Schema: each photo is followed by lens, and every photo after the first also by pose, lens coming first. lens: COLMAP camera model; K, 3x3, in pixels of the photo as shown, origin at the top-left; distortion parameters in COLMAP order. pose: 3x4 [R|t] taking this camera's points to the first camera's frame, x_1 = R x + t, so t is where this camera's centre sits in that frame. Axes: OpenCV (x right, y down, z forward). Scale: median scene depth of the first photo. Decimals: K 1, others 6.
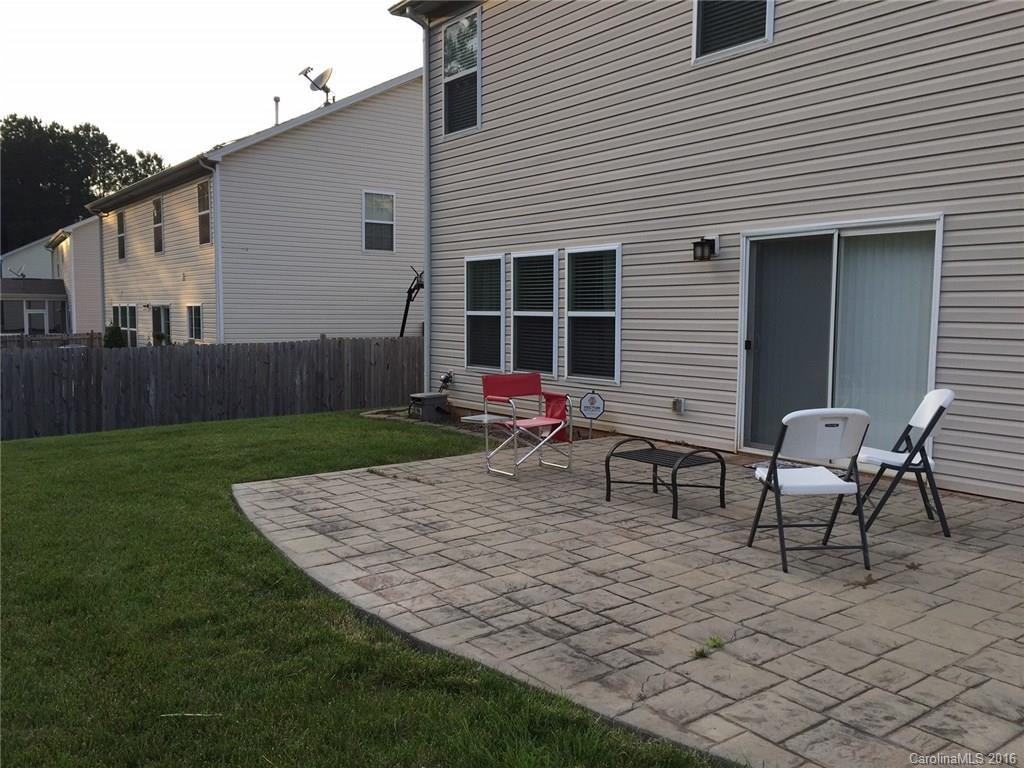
lens RADIAL K [[870.0, 0, 512.8], [0, 870.0, 380.1], [0, 0, 1]] dist [0.067365, -0.075802]
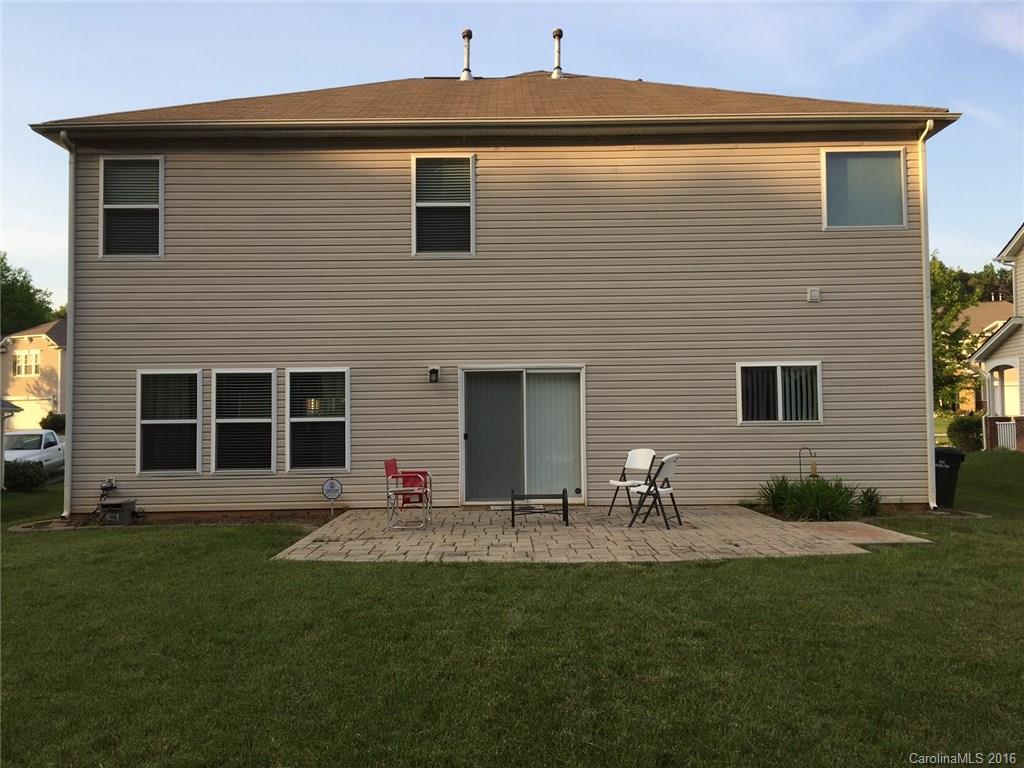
lens RADIAL K [[870.0, 0, 513.4], [0, 870.0, 383.1], [0, 0, 1]] dist [0.067365, -0.075802]
pose [[0.599720, 0.026201, 0.799781, -0.913574], [0.077087, 0.992924, -0.090333, 0.012242], [-0.796489, 0.115827, 0.593456, -0.017637]]
